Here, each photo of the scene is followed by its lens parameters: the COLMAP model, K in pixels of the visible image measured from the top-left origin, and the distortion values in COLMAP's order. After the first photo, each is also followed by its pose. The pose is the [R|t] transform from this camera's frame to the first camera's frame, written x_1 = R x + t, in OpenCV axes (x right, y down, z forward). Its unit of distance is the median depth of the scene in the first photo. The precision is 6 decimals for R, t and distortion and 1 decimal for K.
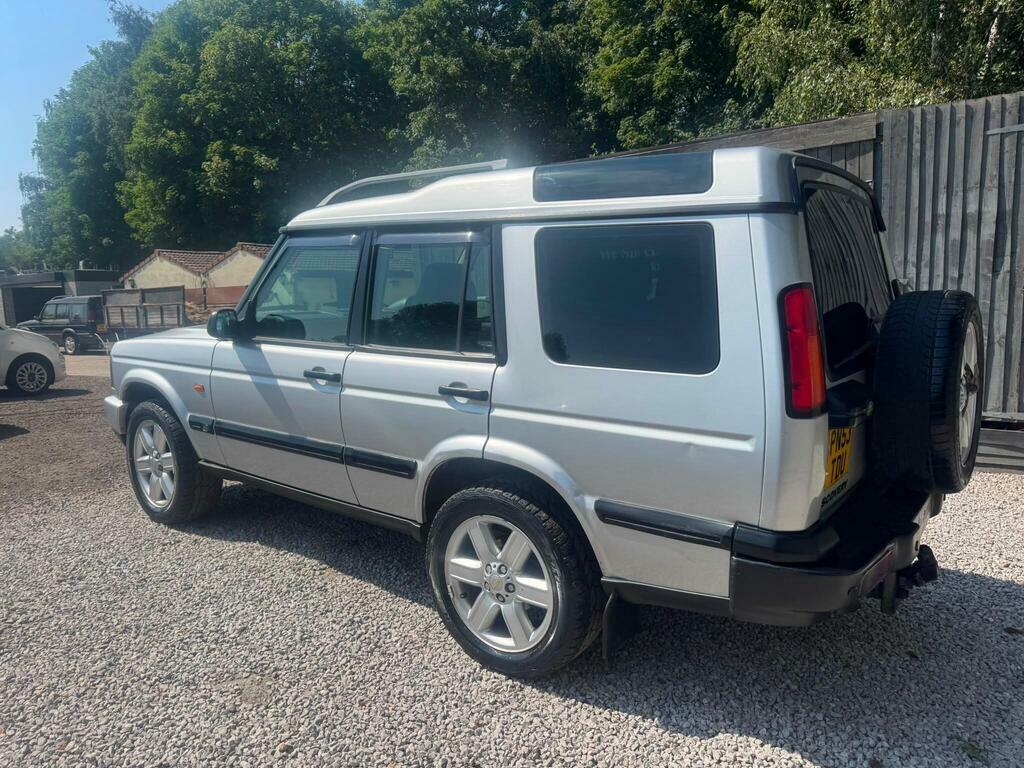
lens RADIAL K [[725.7, 0, 507.9], [0, 725.7, 386.3], [0, 0, 1]] dist [0.022243, -0.024081]
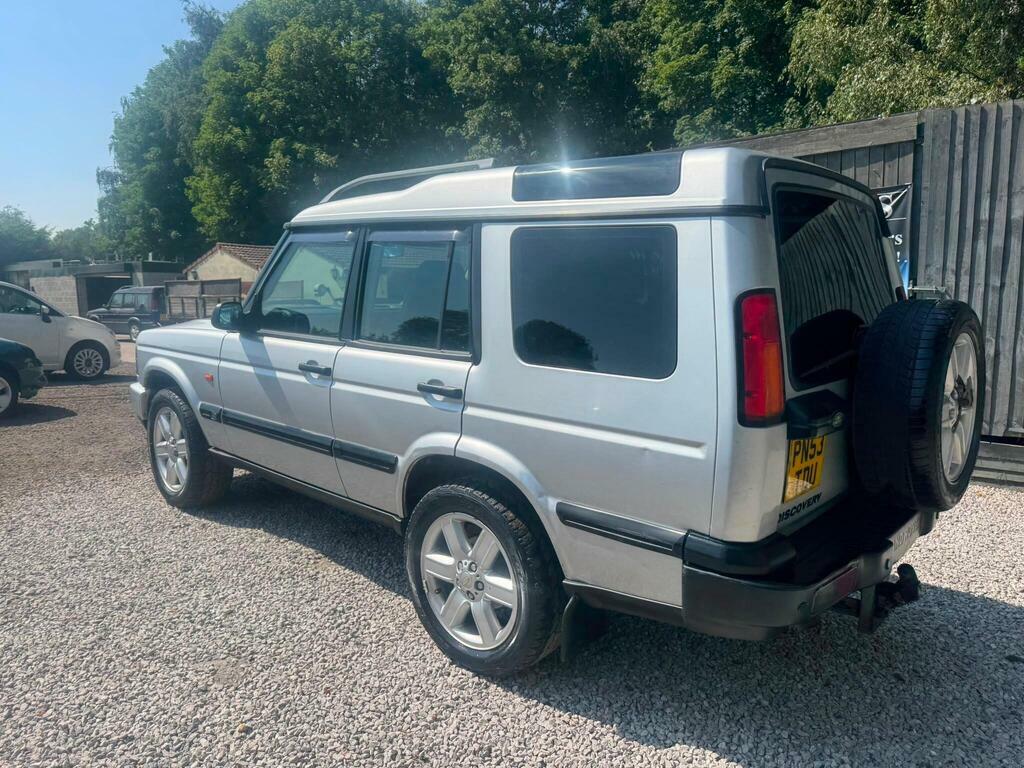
lens RADIAL K [[725.7, 0, 506.3], [0, 725.7, 389.7], [0, 0, 1]] dist [0.022243, -0.024081]
pose [[0.996552, 0.032207, -0.076469, 0.089548], [-0.031730, 0.999469, 0.007437, -0.001988], [0.076668, -0.004985, 0.997044, 0.001896]]
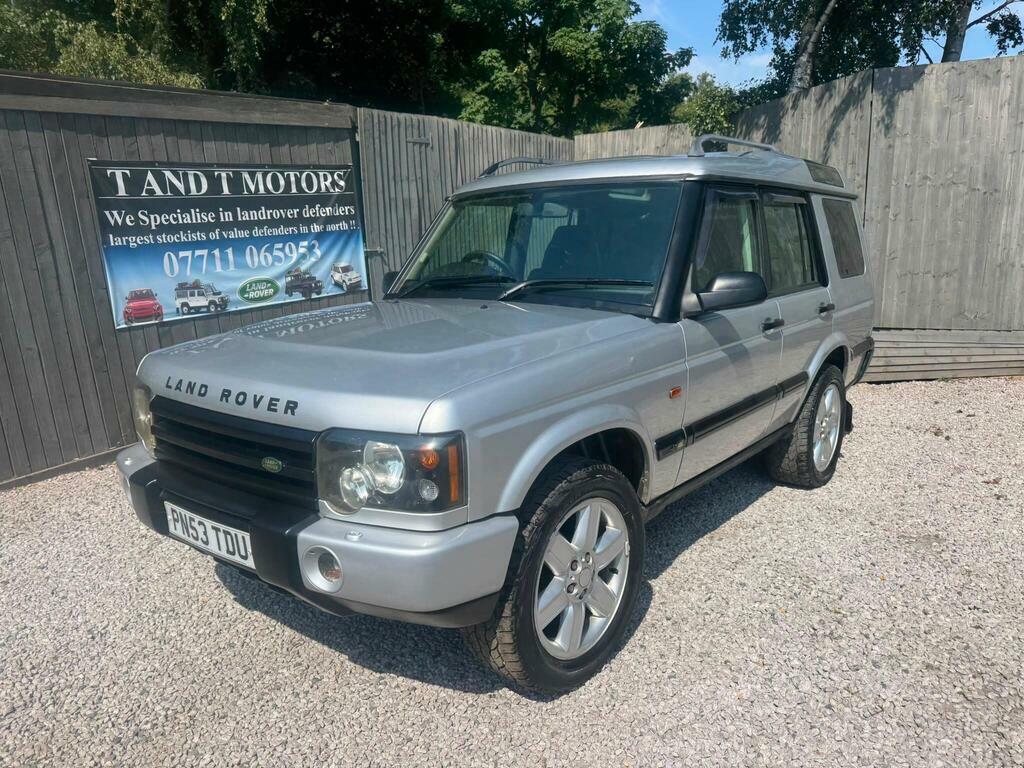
lens RADIAL K [[725.7, 0, 518.7], [0, 725.7, 392.0], [0, 0, 1]] dist [0.022243, -0.024081]
pose [[0.021754, -0.201317, 0.979284, -1.298991], [0.180097, 0.964282, 0.194232, -0.188257], [-0.983408, 0.172141, 0.057233, 1.297029]]
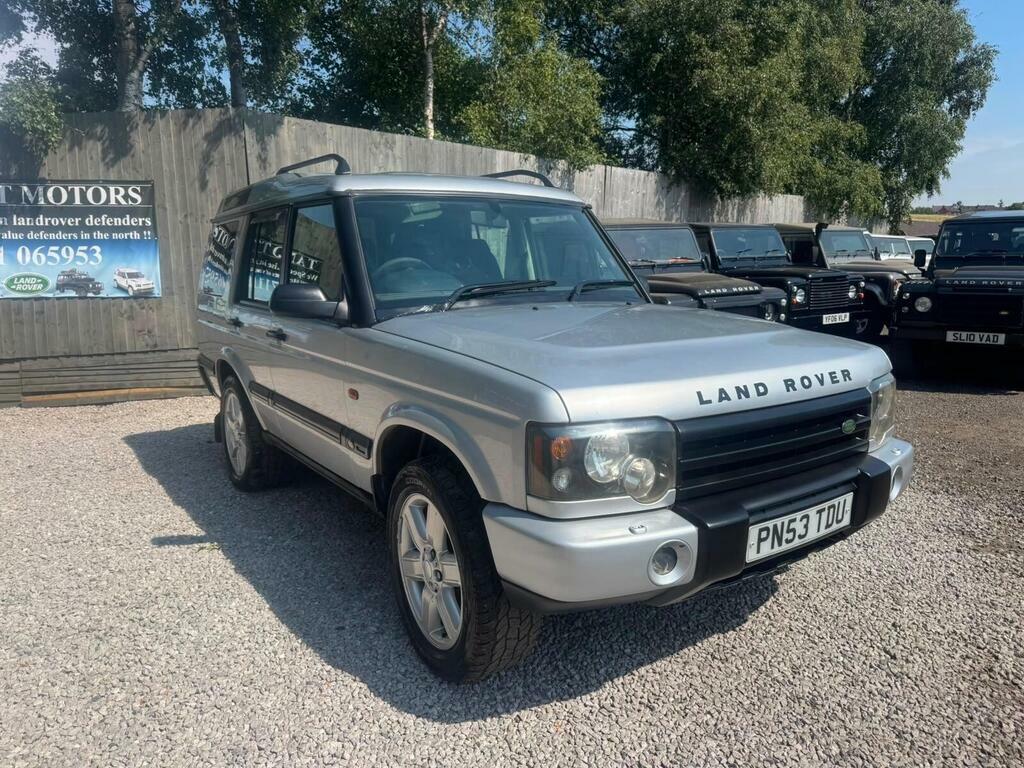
lens RADIAL K [[725.7, 0, 505.5], [0, 725.7, 389.7], [0, 0, 1]] dist [0.022243, -0.024081]
pose [[-0.944715, -0.049307, 0.324164, -0.606915], [0.059453, 0.946483, 0.317230, -0.332147], [-0.322457, 0.318965, -0.891225, 2.308474]]
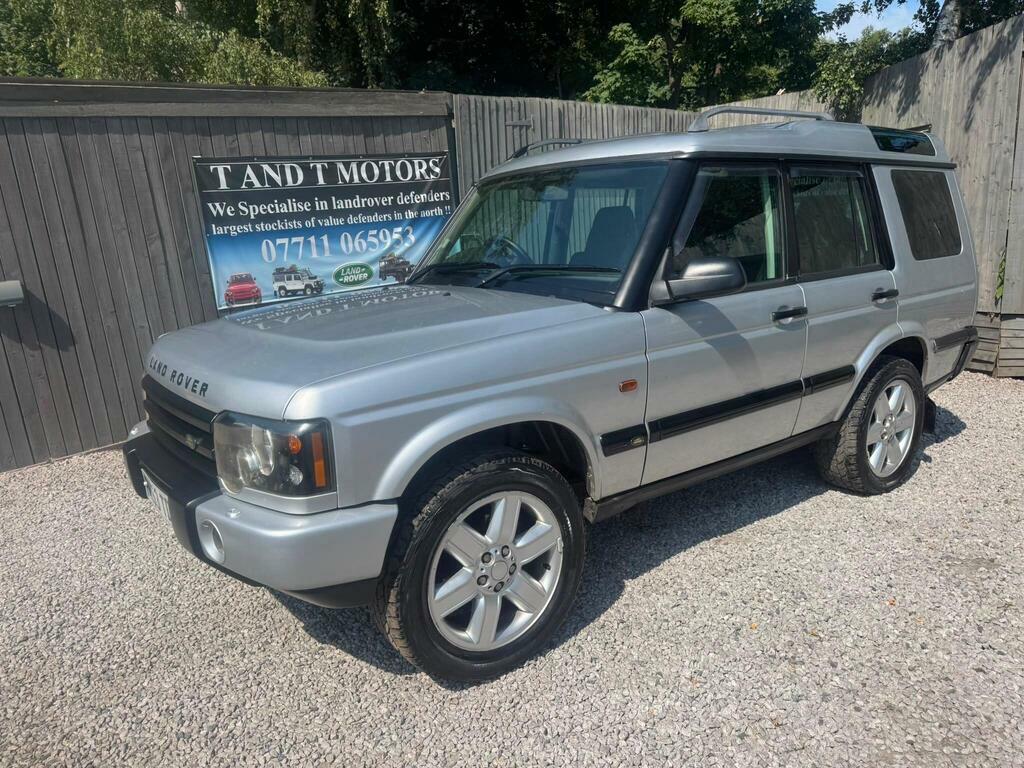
lens RADIAL K [[725.7, 0, 517.3], [0, 725.7, 389.0], [0, 0, 1]] dist [0.022243, -0.024081]
pose [[0.253062, -0.218936, 0.942352, -1.254658], [0.192665, 0.965951, 0.172680, -0.150153], [-0.948072, 0.137859, 0.286627, 1.060798]]
